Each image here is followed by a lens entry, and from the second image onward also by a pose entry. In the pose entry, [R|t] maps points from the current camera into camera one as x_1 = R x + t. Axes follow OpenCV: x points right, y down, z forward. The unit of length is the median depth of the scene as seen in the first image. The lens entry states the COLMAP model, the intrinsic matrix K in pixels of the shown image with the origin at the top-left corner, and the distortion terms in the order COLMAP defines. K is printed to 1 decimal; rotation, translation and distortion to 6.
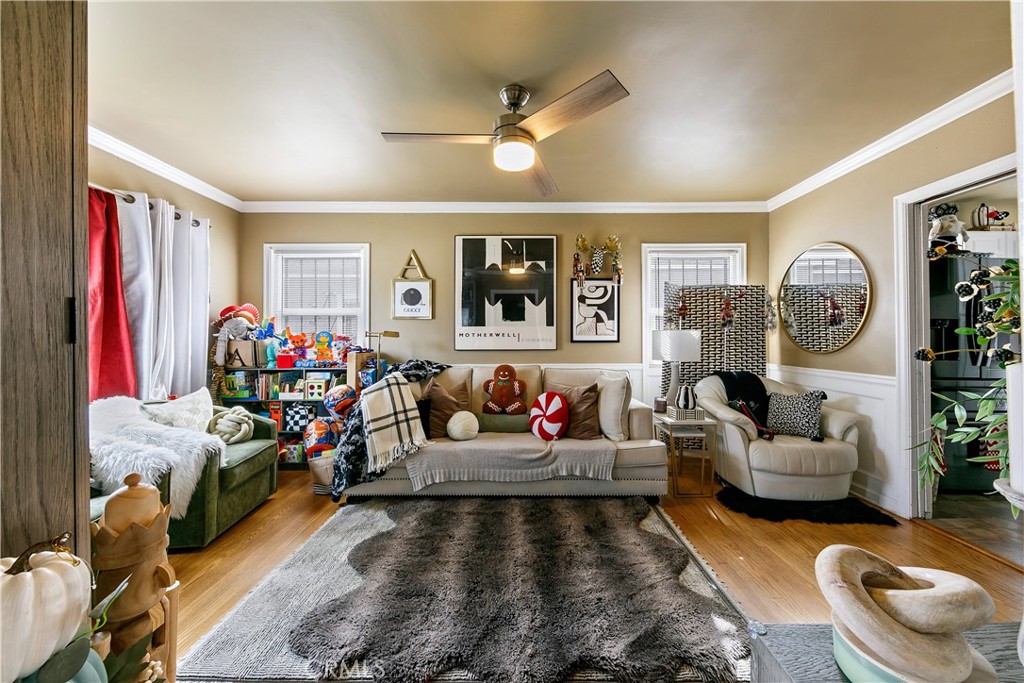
lens RADIAL K [[352.8, 0, 517.5], [0, 352.8, 332.8], [0, 0, 1]] dist [0.000081, -0.000024]
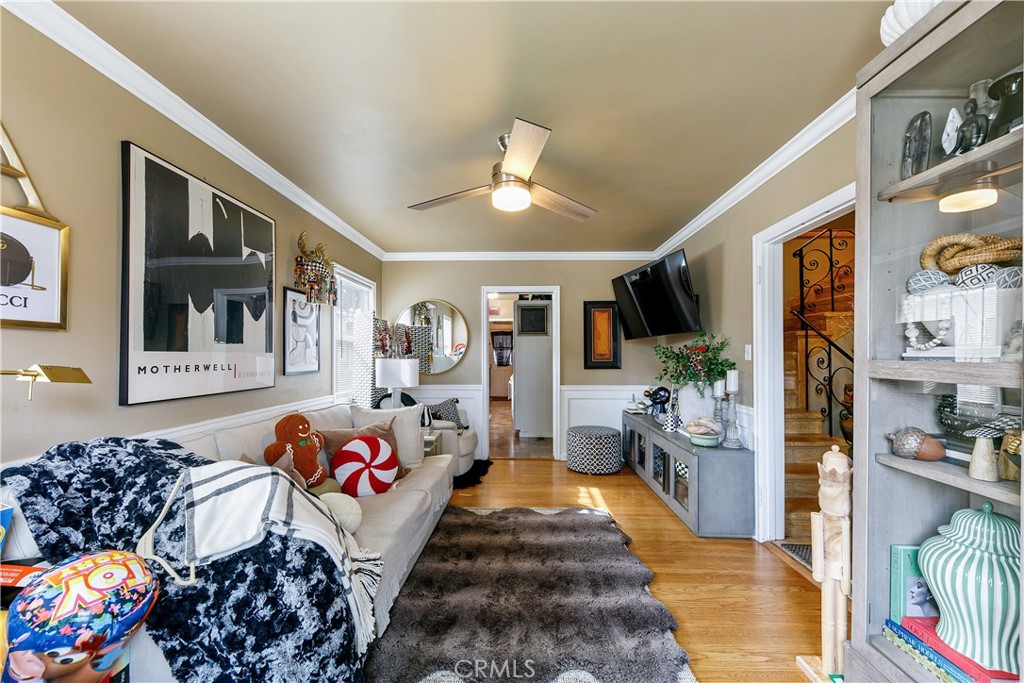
lens RADIAL K [[411.1, 0, 512.6], [0, 411.1, 355.1], [0, 0, 1]] dist [0.000182, -0.000096]
pose [[0.015489, 0.003346, 0.999874, -0.685534], [-0.009010, 0.999954, -0.003207, -0.015586], [-0.999839, -0.008959, 0.015518, 0.522436]]
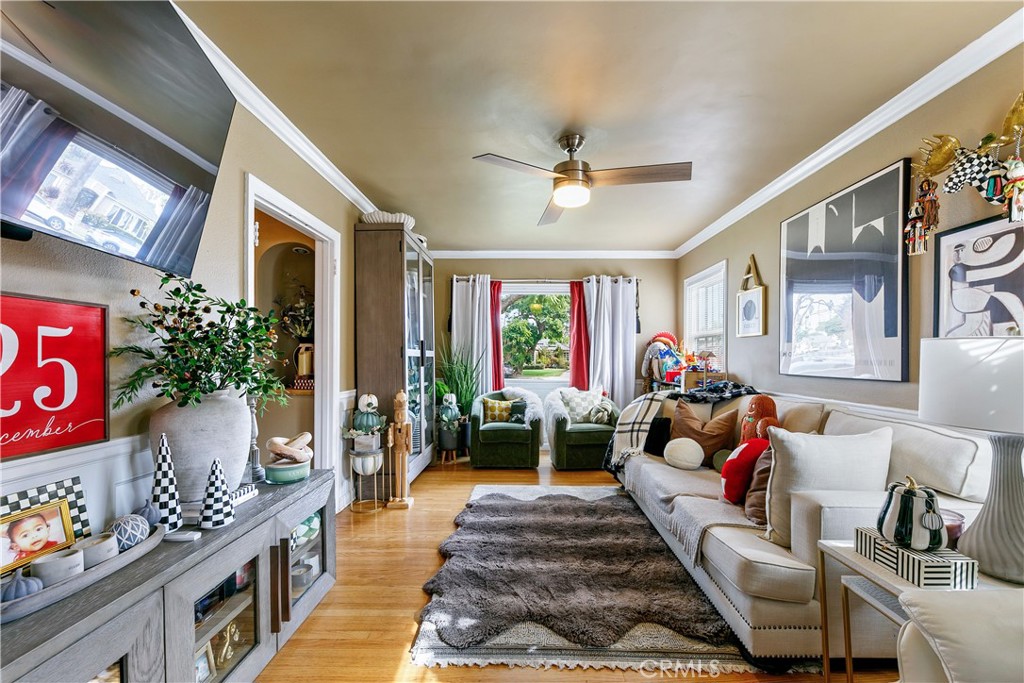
lens RADIAL K [[411.1, 0, 512.6], [0, 411.1, 355.1], [0, 0, 1]] dist [0.000182, -0.000096]
pose [[-0.008500, -0.004700, -0.999953, 0.711771], [0.006461, 0.999968, -0.004755, 0.007790], [0.999943, -0.006501, -0.008470, 0.437298]]
